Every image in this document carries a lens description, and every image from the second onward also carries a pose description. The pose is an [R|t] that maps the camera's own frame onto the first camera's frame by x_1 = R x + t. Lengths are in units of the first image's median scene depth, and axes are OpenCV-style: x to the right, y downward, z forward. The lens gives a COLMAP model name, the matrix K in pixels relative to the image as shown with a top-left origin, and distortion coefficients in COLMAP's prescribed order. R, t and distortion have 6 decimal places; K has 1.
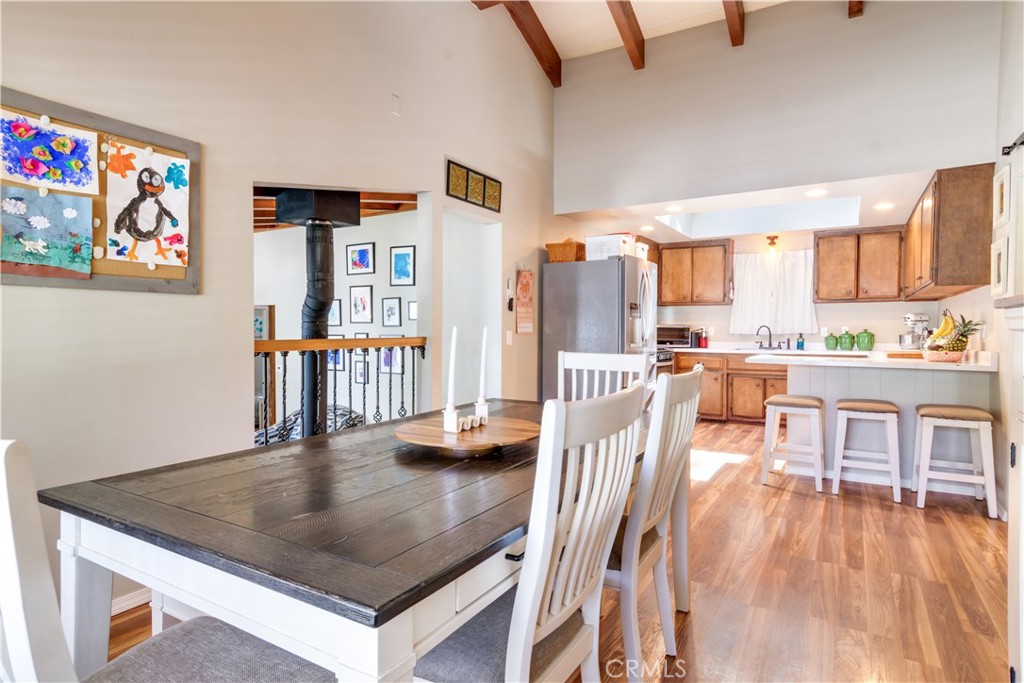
lens RADIAL K [[557.4, 0, 513.5], [0, 557.4, 340.8], [0, 0, 1]] dist [0.006055, -0.000454]
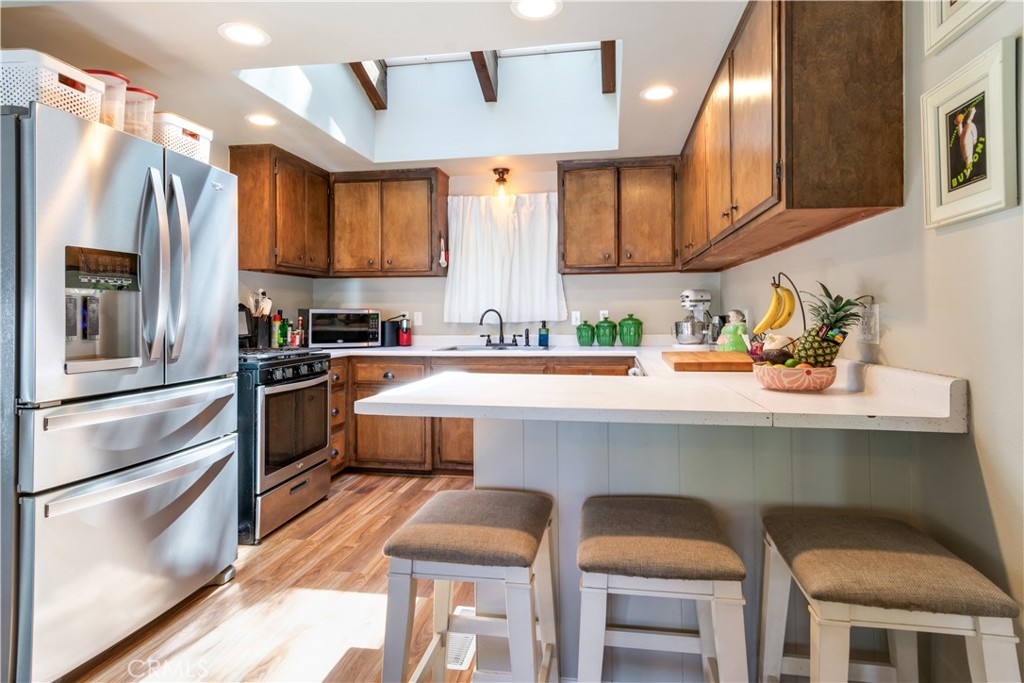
lens RADIAL K [[557.4, 0, 516.3], [0, 557.4, 306.2], [0, 0, 1]] dist [0.006055, -0.000454]
pose [[0.930758, -0.003183, 0.365622, 0.258732], [0.015935, 0.999365, -0.031864, -0.010949], [-0.365289, 0.035483, 0.930218, 0.427912]]
